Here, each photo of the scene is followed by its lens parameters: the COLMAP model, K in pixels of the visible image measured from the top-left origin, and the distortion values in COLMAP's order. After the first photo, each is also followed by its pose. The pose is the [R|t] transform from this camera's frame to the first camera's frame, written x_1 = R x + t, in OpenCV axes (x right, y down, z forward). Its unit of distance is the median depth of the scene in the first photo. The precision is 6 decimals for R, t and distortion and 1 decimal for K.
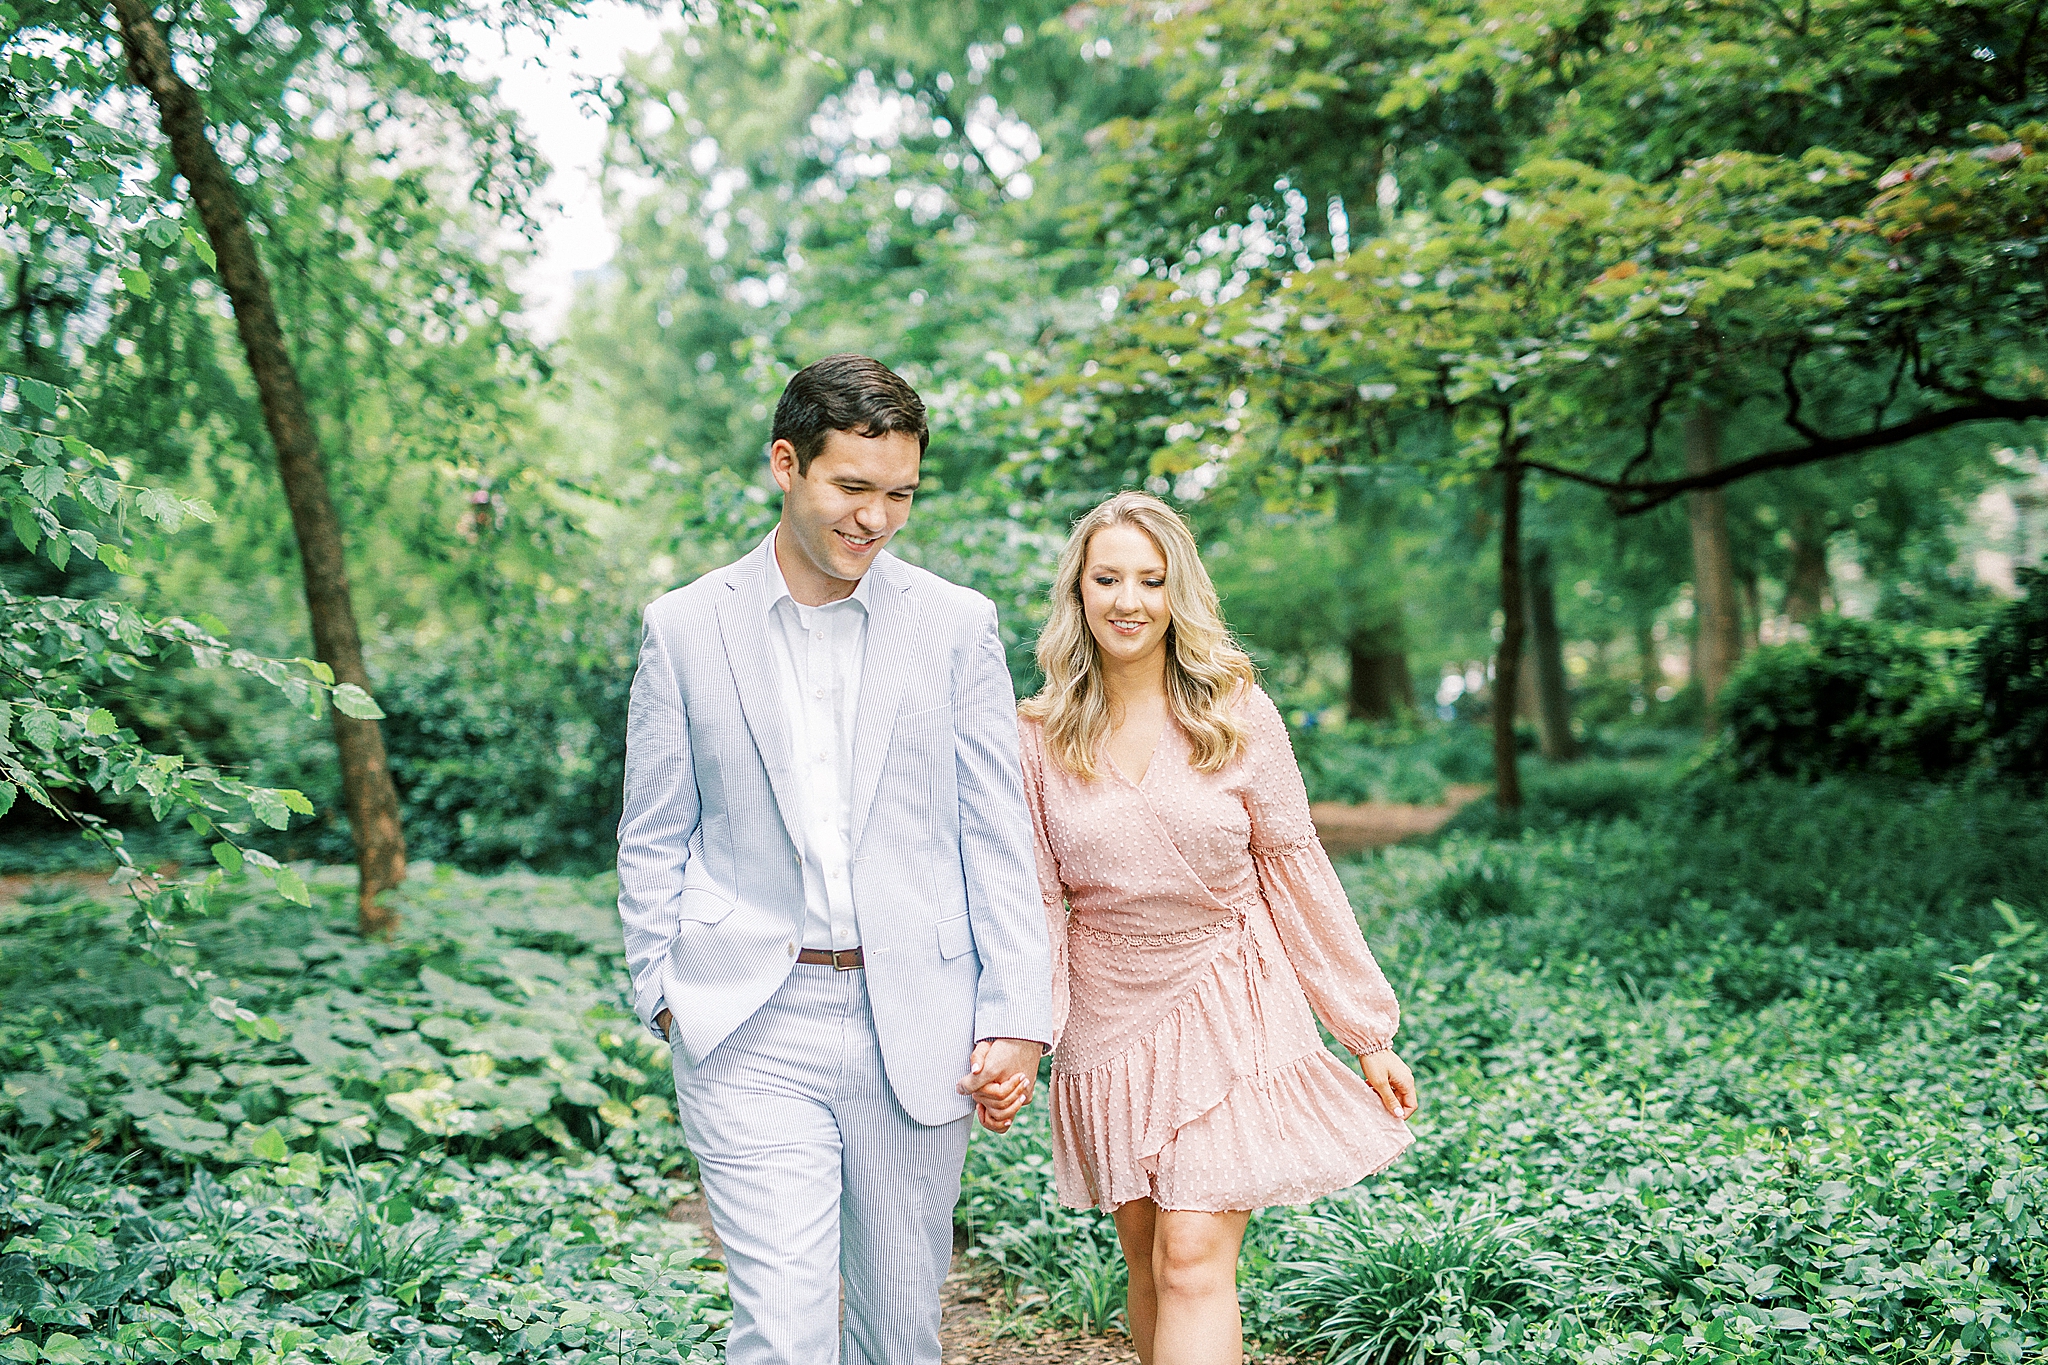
lens RADIAL K [[2939.5, 0, 1031.4], [0, 2939.5, 565.2], [0, 0, 1]] dist [-0.004207, 0.136248]
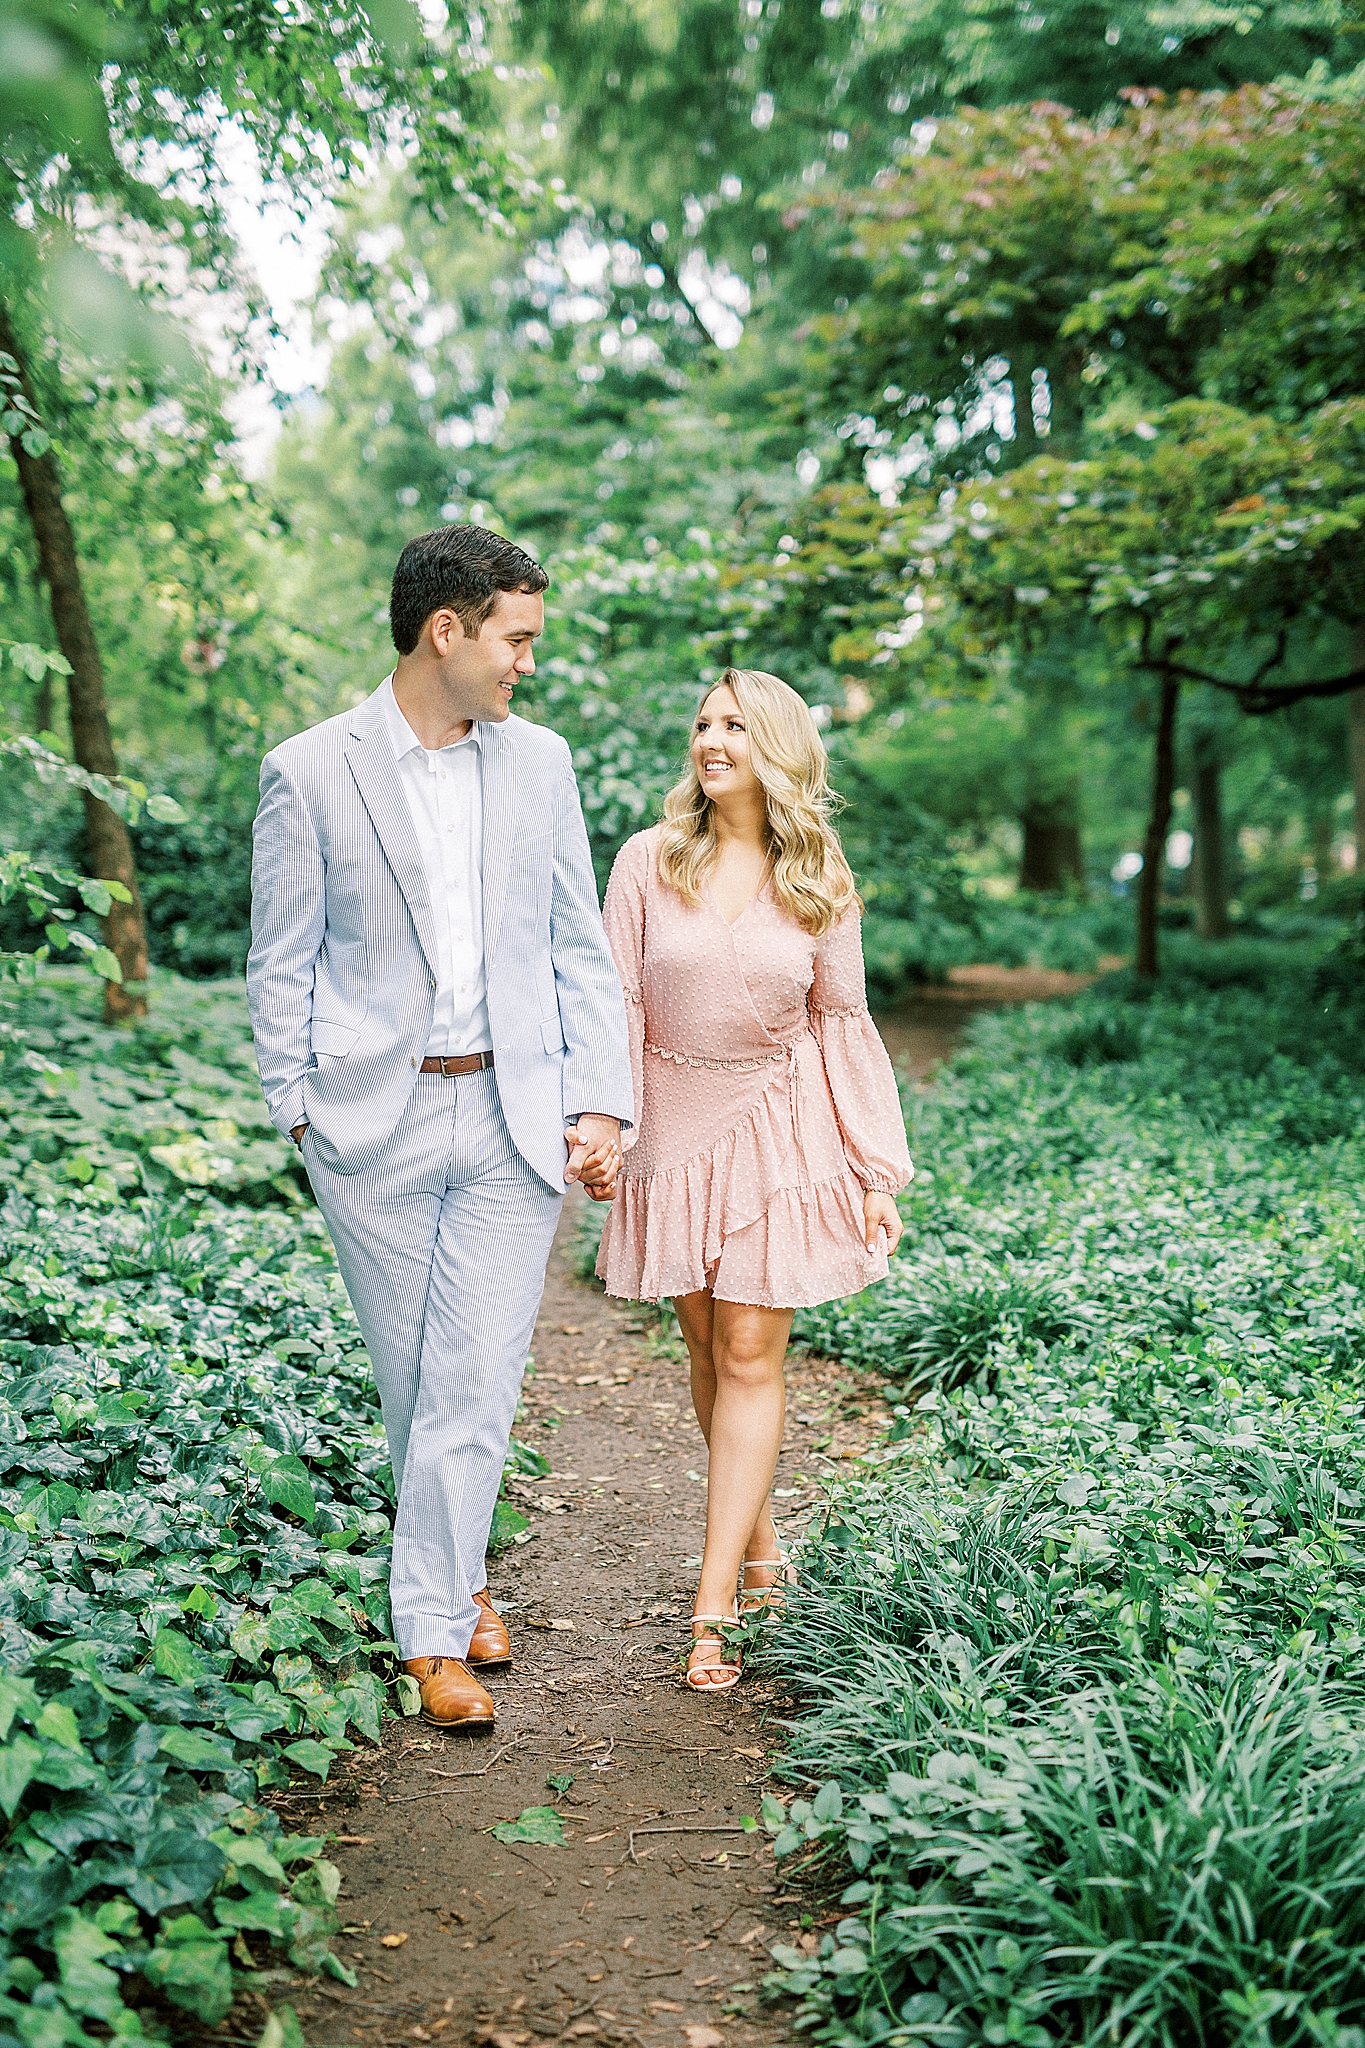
lens RADIAL K [[2939.5, 0, 674.9], [0, 2939.5, 905.3], [0, 0, 1]] dist [-0.004207, 0.136248]
pose [[0.998216, 0.058656, -0.011144, -0.000051], [-0.057823, 0.996254, 0.064303, -0.005424], [0.014874, -0.063544, 0.997868, -0.158865]]
